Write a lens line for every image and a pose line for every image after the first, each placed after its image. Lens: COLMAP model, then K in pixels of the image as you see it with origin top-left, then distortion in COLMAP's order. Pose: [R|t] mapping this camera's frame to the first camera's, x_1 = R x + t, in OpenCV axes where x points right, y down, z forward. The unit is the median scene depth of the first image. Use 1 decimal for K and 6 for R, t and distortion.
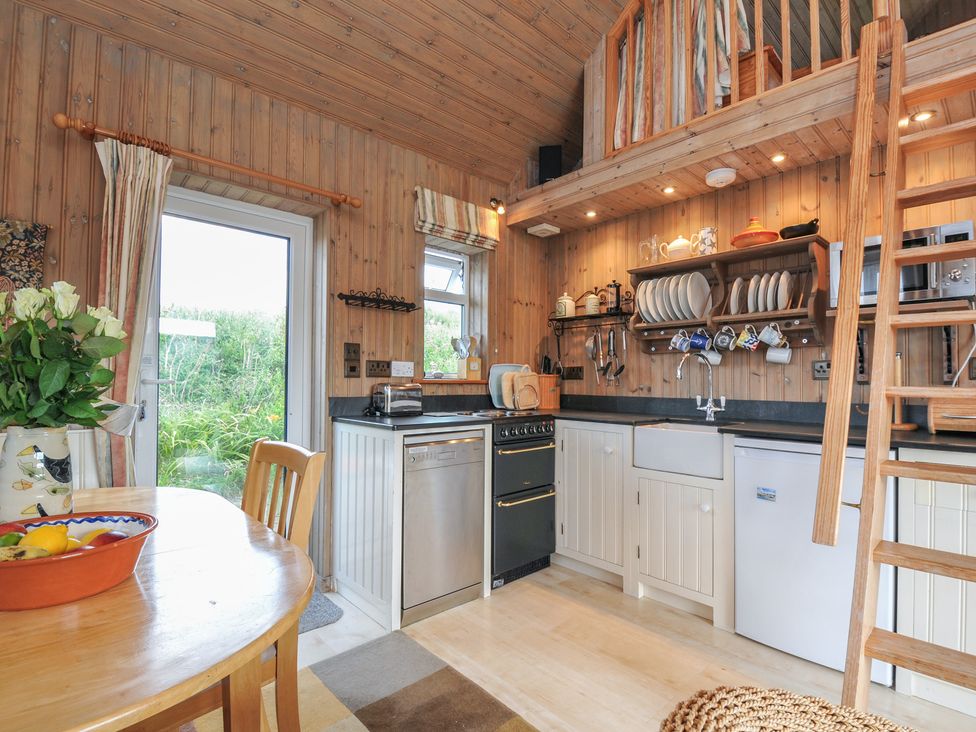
lens RADIAL K [[482.5, 0, 498.9], [0, 482.5, 375.7], [0, 0, 1]] dist [-0.000775, -0.011184]
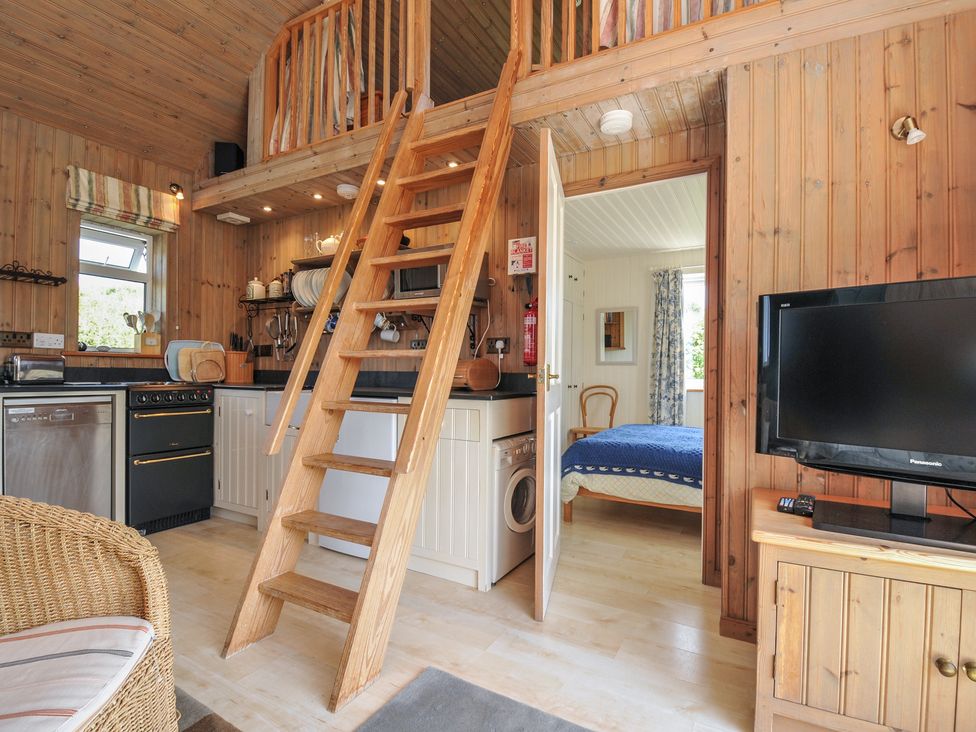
lens RADIAL K [[483.5, 0, 502.7], [0, 483.5, 374.6], [0, 0, 1]] dist [-0.010202, -0.009098]
pose [[0.947494, 0.003247, 0.319758, 0.392706], [-0.009676, 0.999782, 0.018518, 0.030218], [-0.319628, -0.020640, 0.947318, -0.277506]]
